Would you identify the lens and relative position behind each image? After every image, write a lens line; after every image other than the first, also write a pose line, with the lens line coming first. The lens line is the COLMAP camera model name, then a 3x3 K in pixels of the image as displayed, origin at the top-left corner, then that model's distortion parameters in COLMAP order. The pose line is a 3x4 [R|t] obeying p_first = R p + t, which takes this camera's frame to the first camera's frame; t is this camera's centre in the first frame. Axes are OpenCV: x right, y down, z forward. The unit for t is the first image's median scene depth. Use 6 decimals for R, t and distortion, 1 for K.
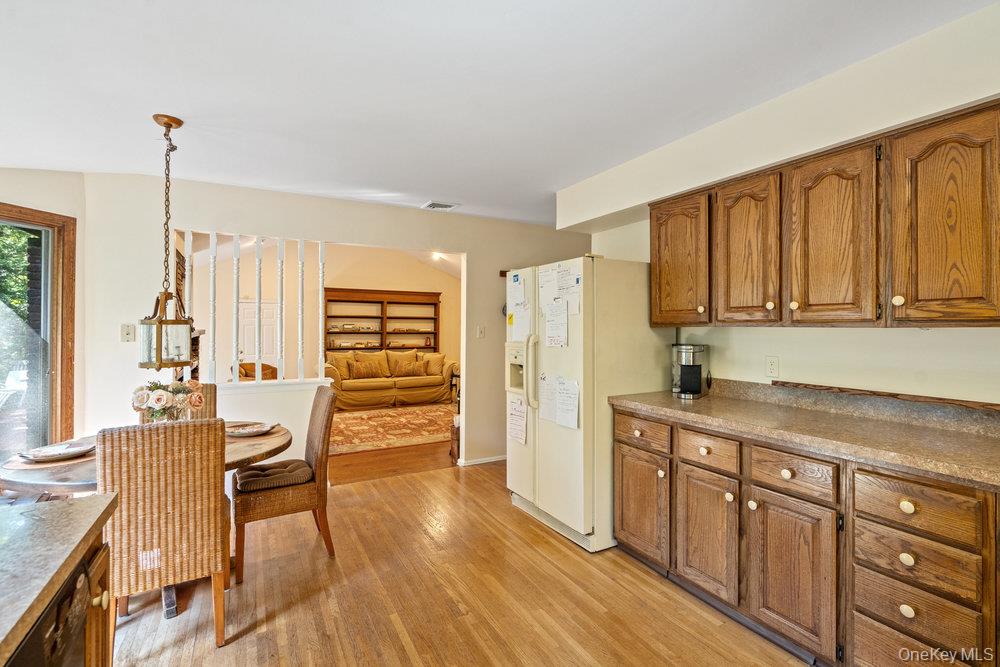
lens RADIAL K [[458.4, 0, 501.0], [0, 458.4, 324.0], [0, 0, 1]] dist [-0.001990, 0.002984]
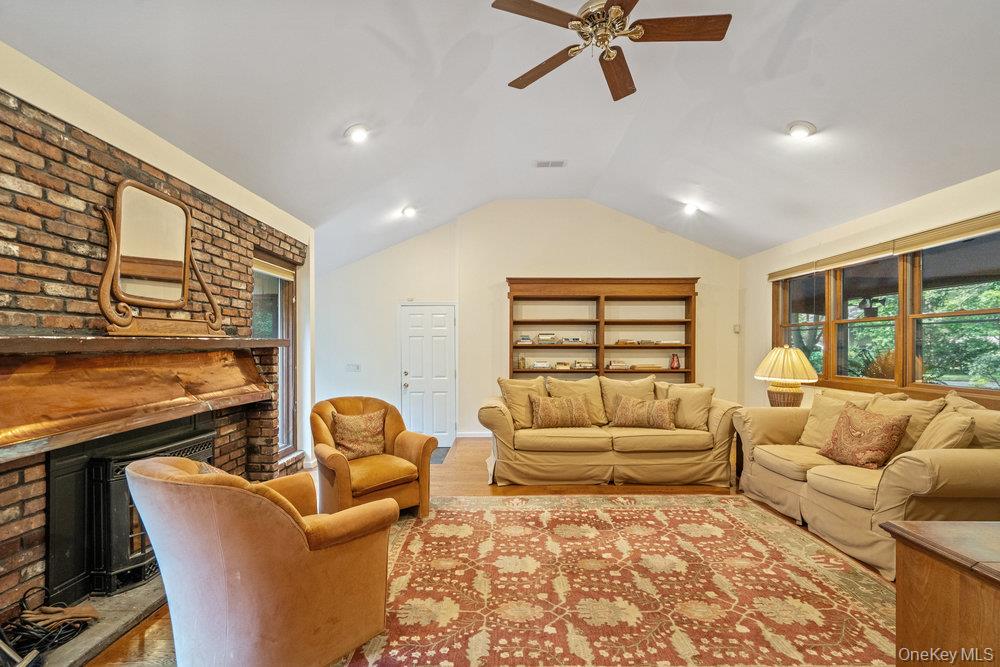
lens RADIAL K [[458.4, 0, 494.9], [0, 458.4, 348.0], [0, 0, 1]] dist [-0.001990, 0.002984]
pose [[0.869278, -0.004246, -0.494305, -0.075965], [0.010962, 0.999883, 0.010690, 0.013056], [0.494201, -0.014711, 0.869223, 0.409866]]
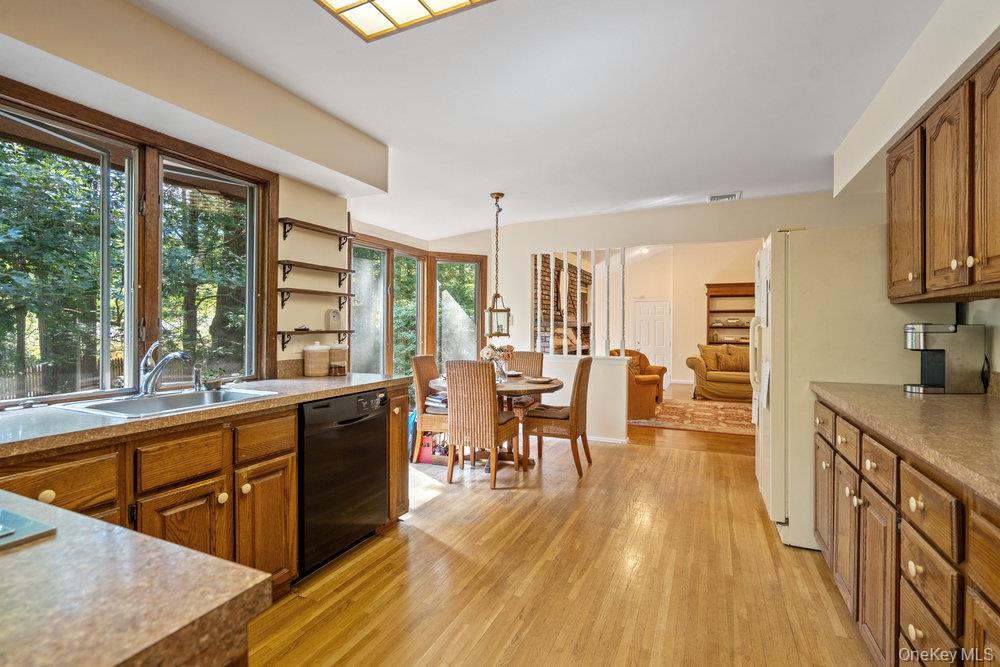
lens RADIAL K [[458.4, 0, 501.7], [0, 458.4, 329.4], [0, 0, 1]] dist [-0.001990, 0.002984]
pose [[0.600748, 0.004234, -0.799427, 0.170874], [0.004609, 0.999951, 0.008759, 0.012804], [0.799425, -0.008947, 0.600699, -0.008769]]
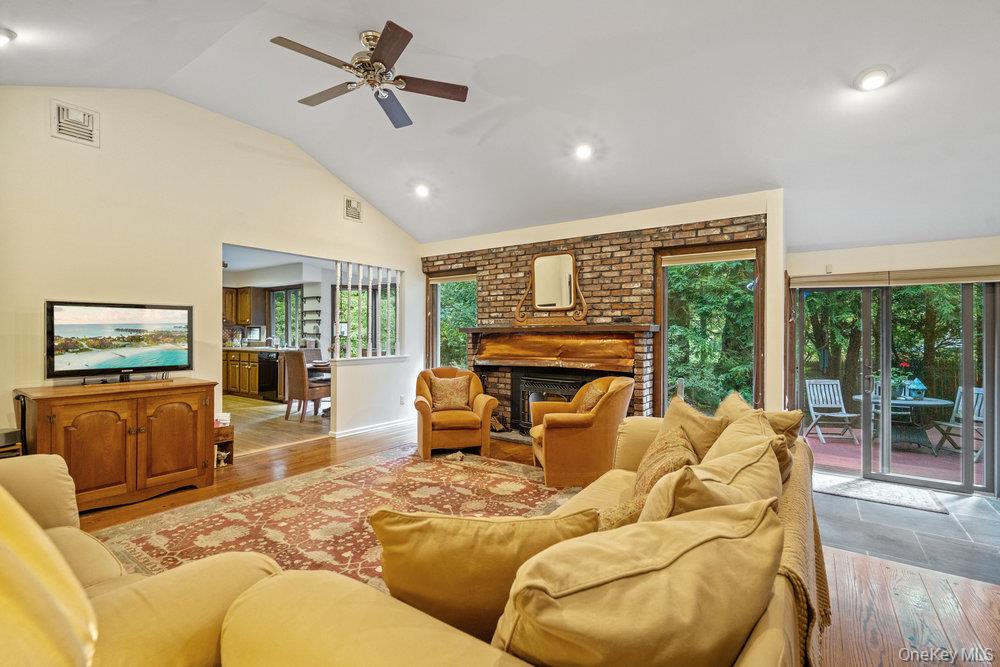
lens RADIAL K [[458.4, 0, 501.4], [0, 458.4, 331.0], [0, 0, 1]] dist [-0.001990, 0.002984]
pose [[-0.897275, -0.010073, -0.441357, -0.091728], [-0.004492, 0.999896, -0.013687, 0.021235], [0.441449, -0.010298, -0.897227, 1.027863]]
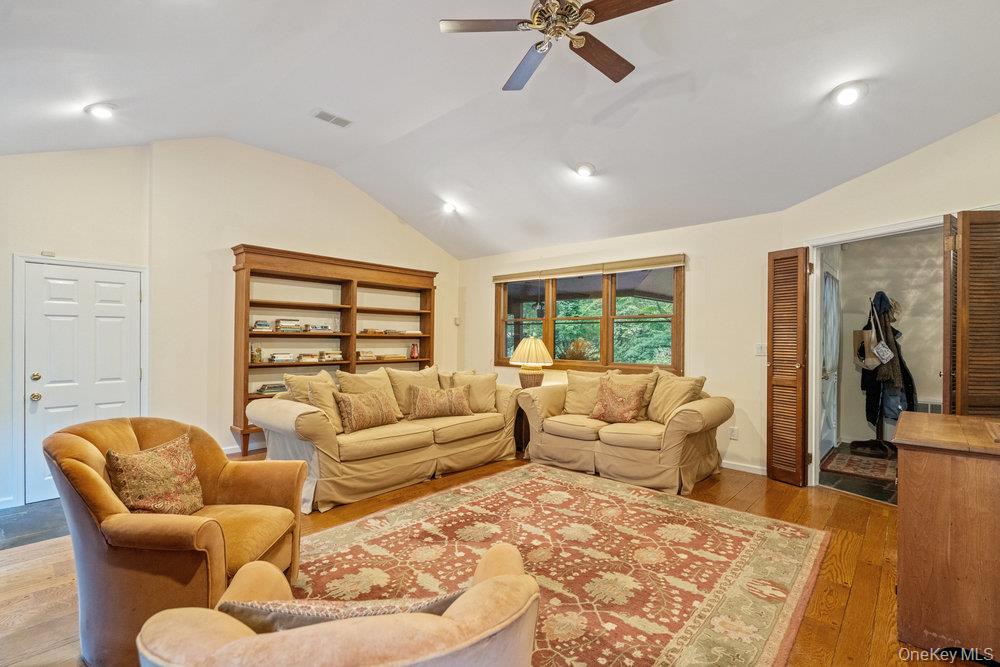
lens RADIAL K [[458.4, 0, 497.5], [0, 458.4, 336.5], [0, 0, 1]] dist [-0.001990, 0.002984]
pose [[0.948904, 0.004525, 0.315533, -0.275807], [-0.006590, 0.999963, 0.005477, 0.016137], [-0.315496, -0.007277, 0.948899, 0.427952]]
